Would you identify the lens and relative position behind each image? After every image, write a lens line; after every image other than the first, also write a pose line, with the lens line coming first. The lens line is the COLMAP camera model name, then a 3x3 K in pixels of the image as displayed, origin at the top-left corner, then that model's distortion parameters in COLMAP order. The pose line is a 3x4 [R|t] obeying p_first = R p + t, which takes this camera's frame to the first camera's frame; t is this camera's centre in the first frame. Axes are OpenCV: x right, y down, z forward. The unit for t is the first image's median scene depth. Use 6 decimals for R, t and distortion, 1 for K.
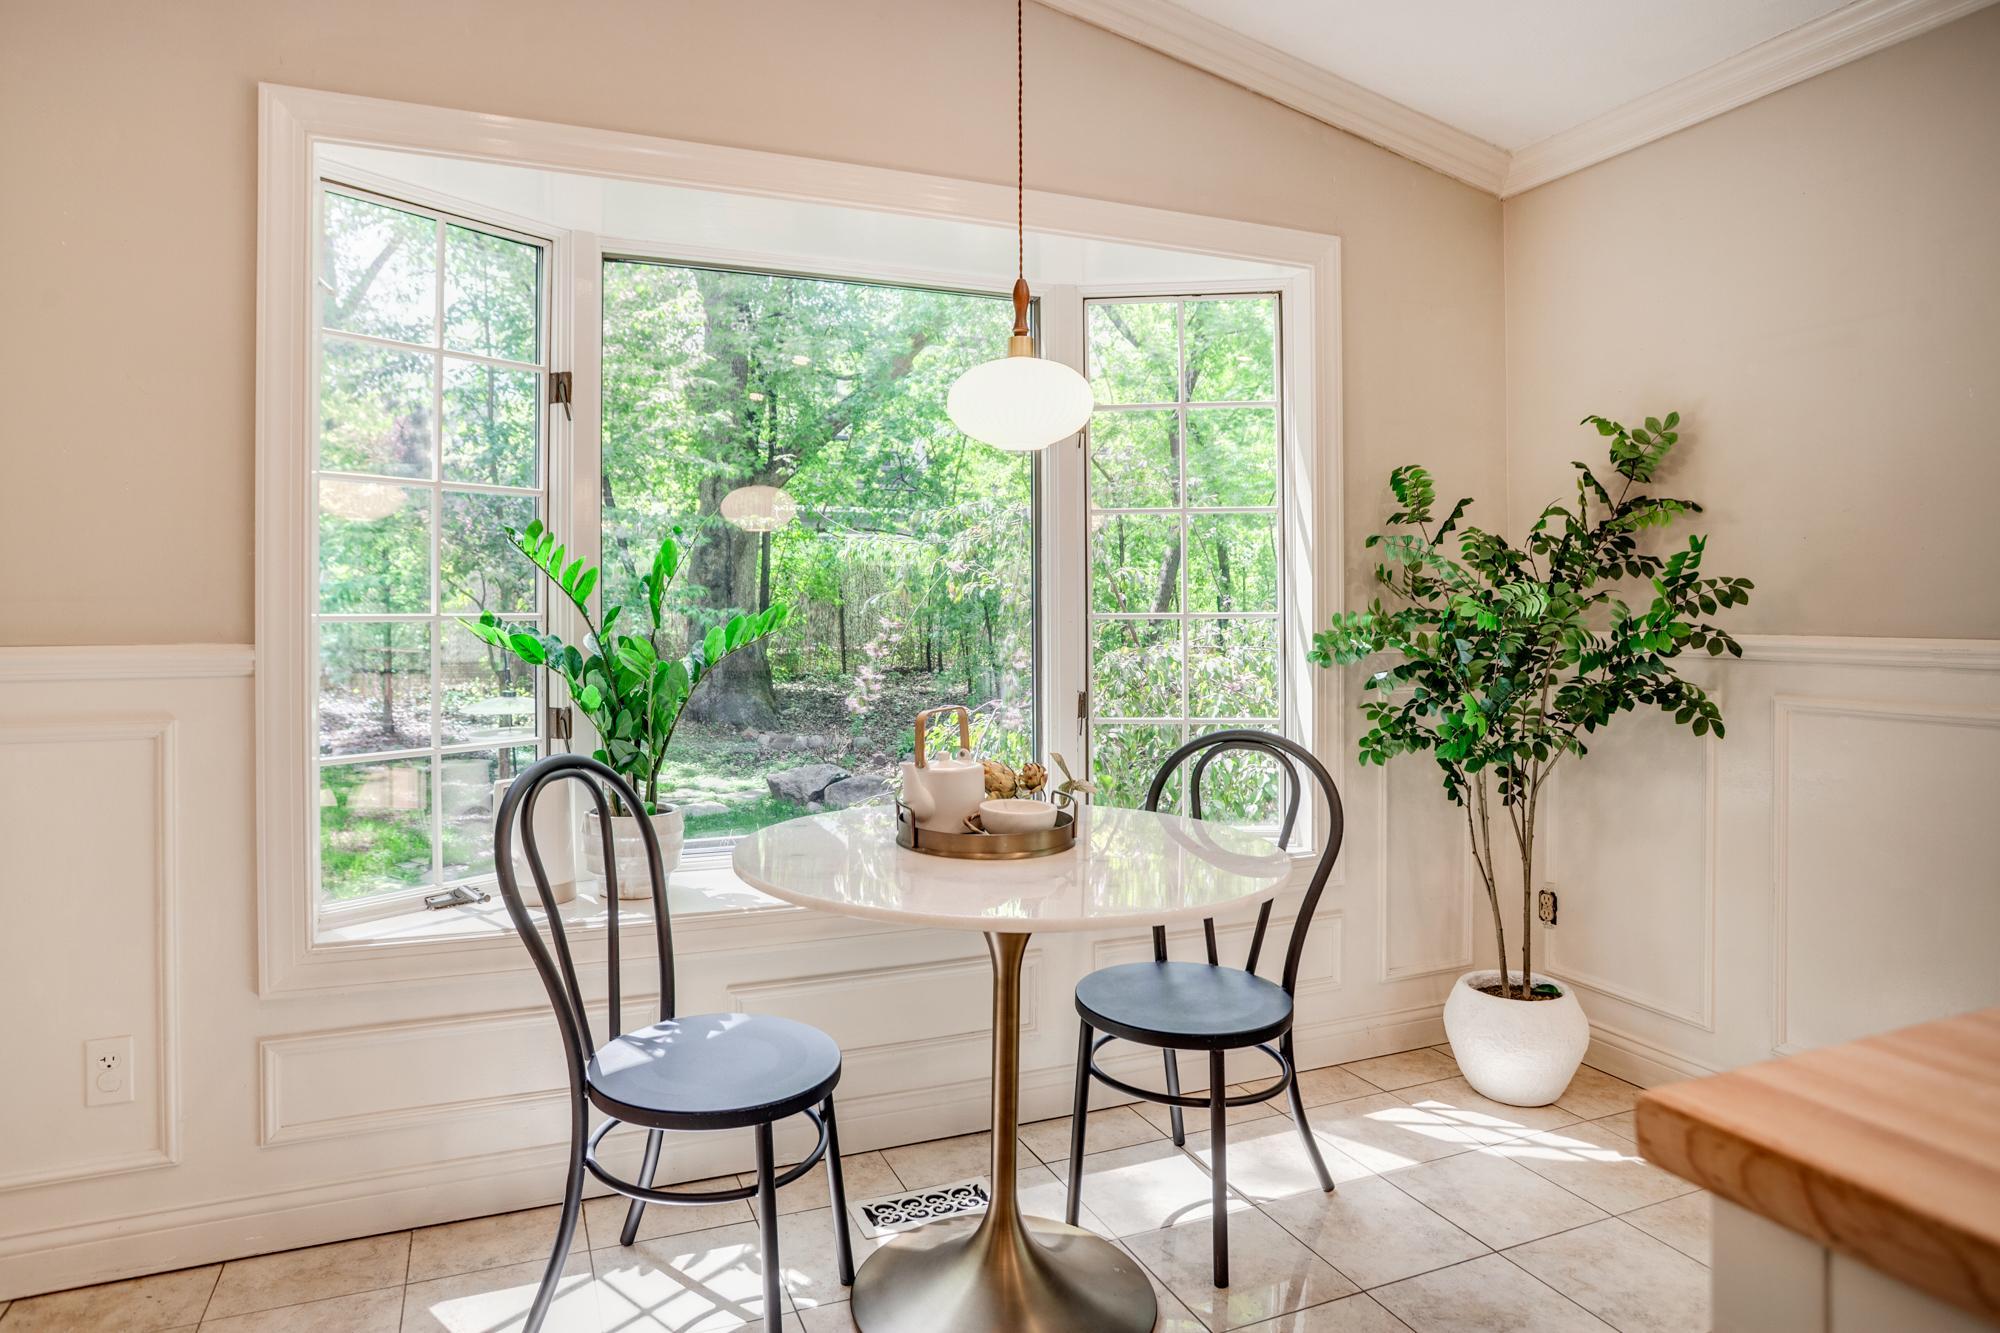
lens RADIAL K [[1209.4, 0, 994.9], [0, 1209.4, 618.2], [0, 0, 1]] dist [-0.069968, 0.024167]
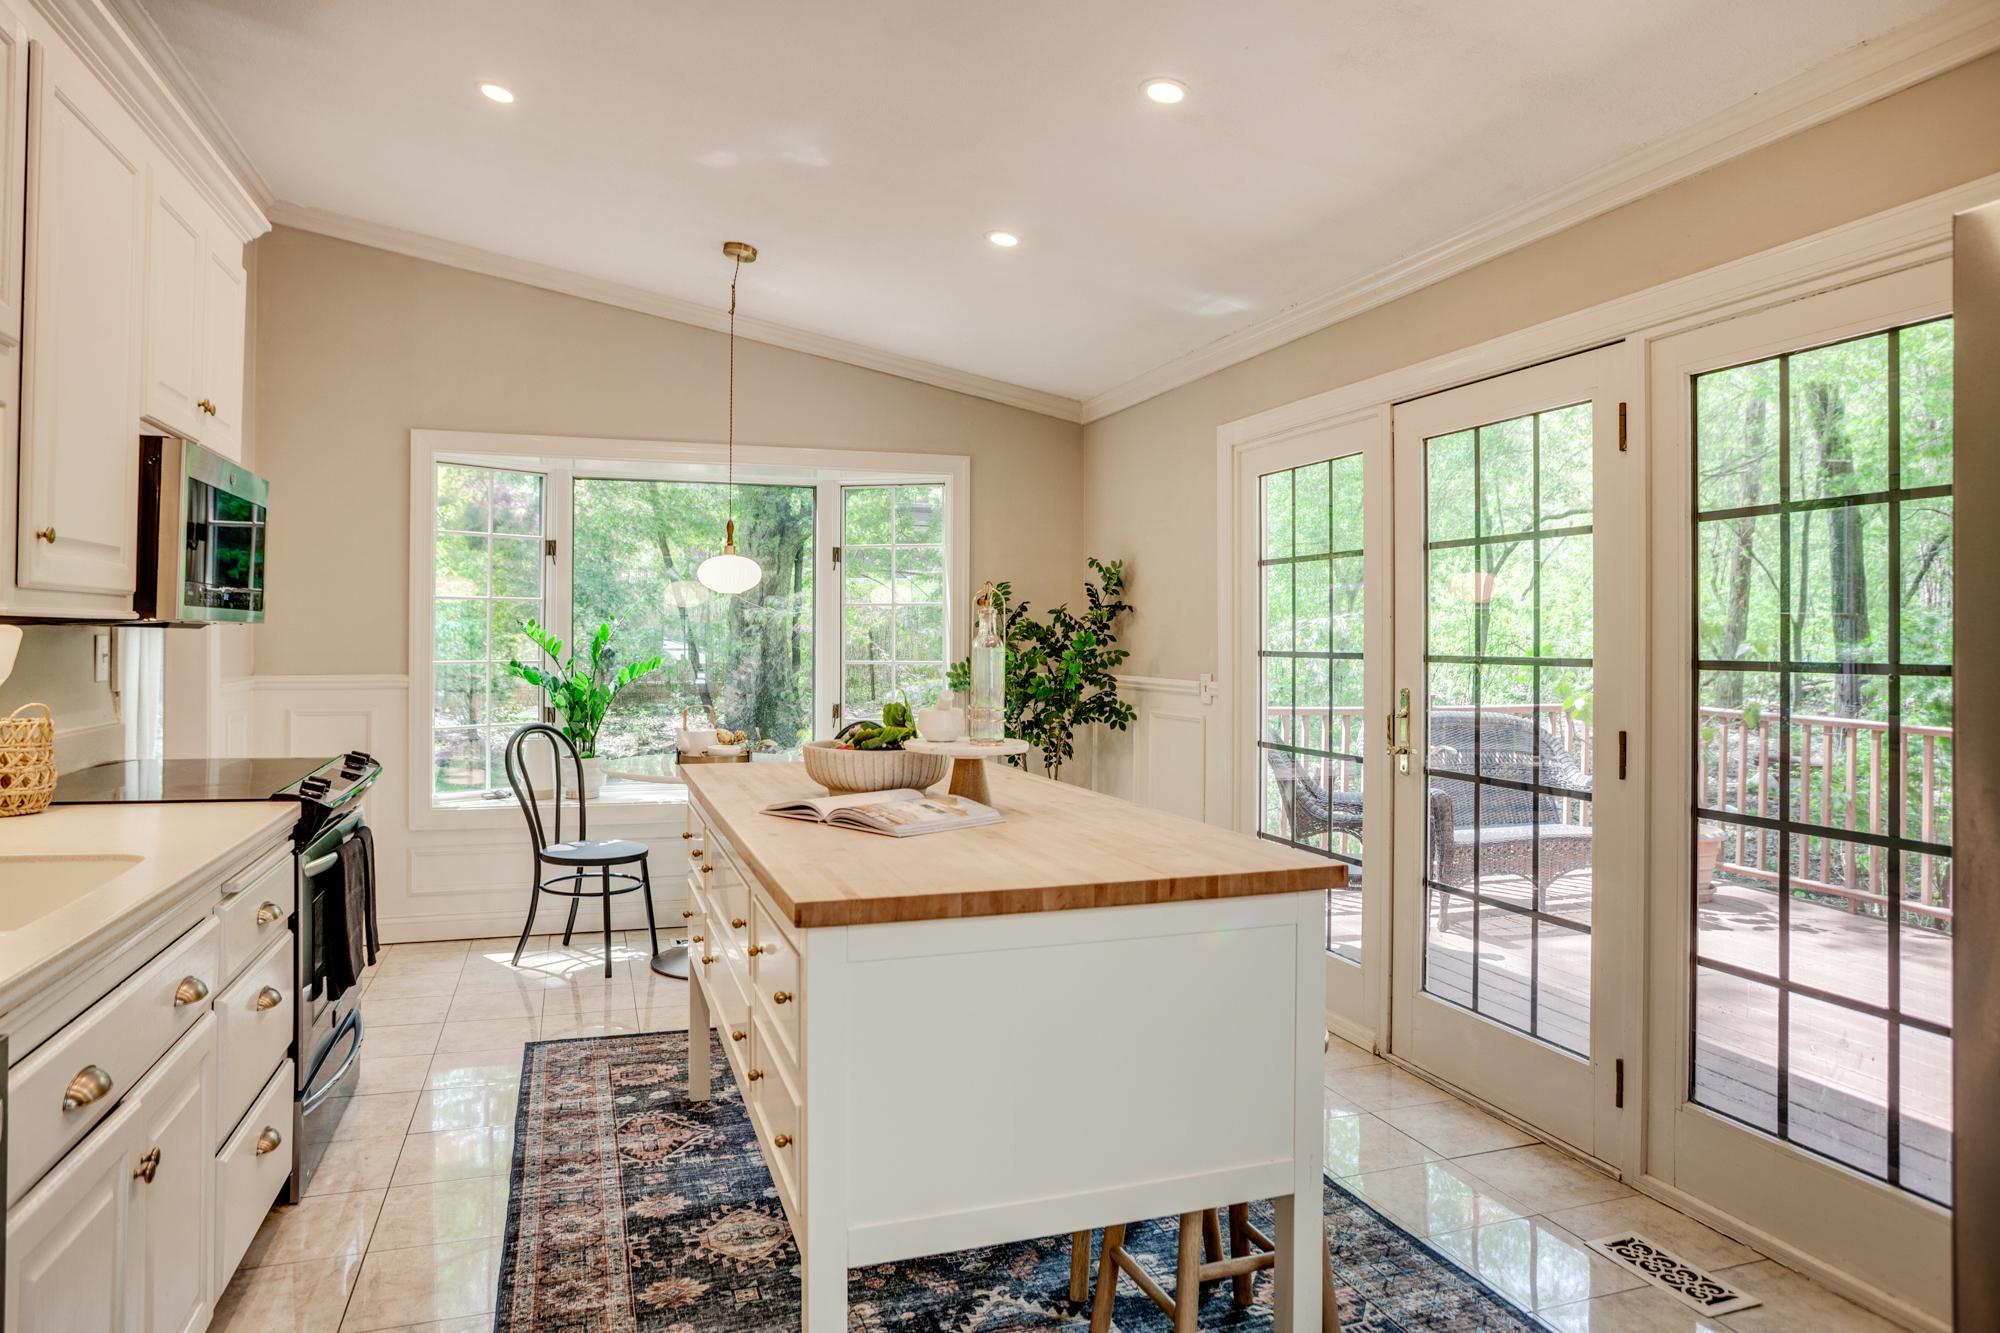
lens RADIAL K [[1209.4, 0, 994.9], [0, 1209.4, 618.2], [0, 0, 1]] dist [-0.069968, 0.024167]
pose [[0.997544, 0.007142, -0.069684, 0.556179], [-0.009052, 0.999591, -0.027128, -0.027919], [0.069462, 0.027692, 0.997200, -1.015128]]
